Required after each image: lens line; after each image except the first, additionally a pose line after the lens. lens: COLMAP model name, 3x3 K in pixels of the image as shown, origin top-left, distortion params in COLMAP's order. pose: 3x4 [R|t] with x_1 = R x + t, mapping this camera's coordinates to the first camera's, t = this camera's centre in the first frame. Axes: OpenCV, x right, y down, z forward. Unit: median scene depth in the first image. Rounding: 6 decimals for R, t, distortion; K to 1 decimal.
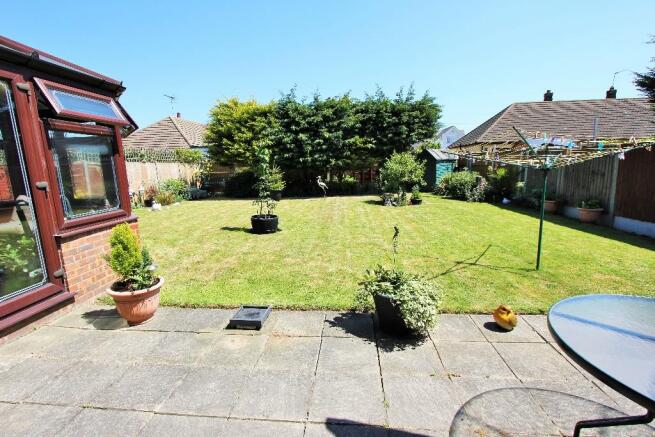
lens RADIAL K [[309.7, 0, 326.8], [0, 309.7, 220.7], [0, 0, 1]] dist [0.000171, -0.000196]
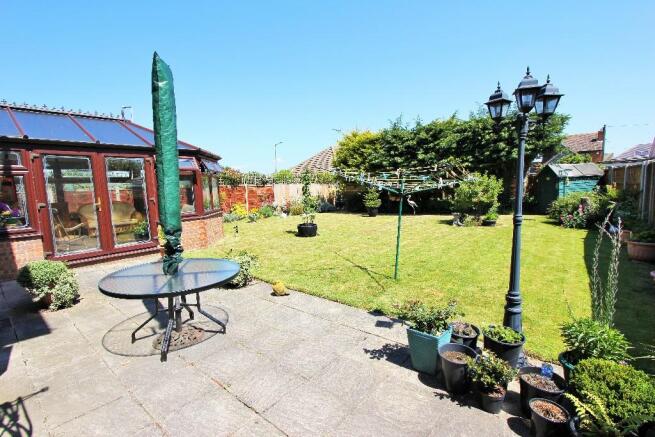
lens RADIAL K [[309.7, 0, 325.5], [0, 309.7, 217.9], [0, 0, 1]] dist [0.000171, -0.000196]
pose [[0.820111, 0.053329, -0.569714, 0.346534], [-0.088820, 0.995444, -0.034678, -0.001961], [0.565269, 0.079042, 0.821111, -0.042075]]
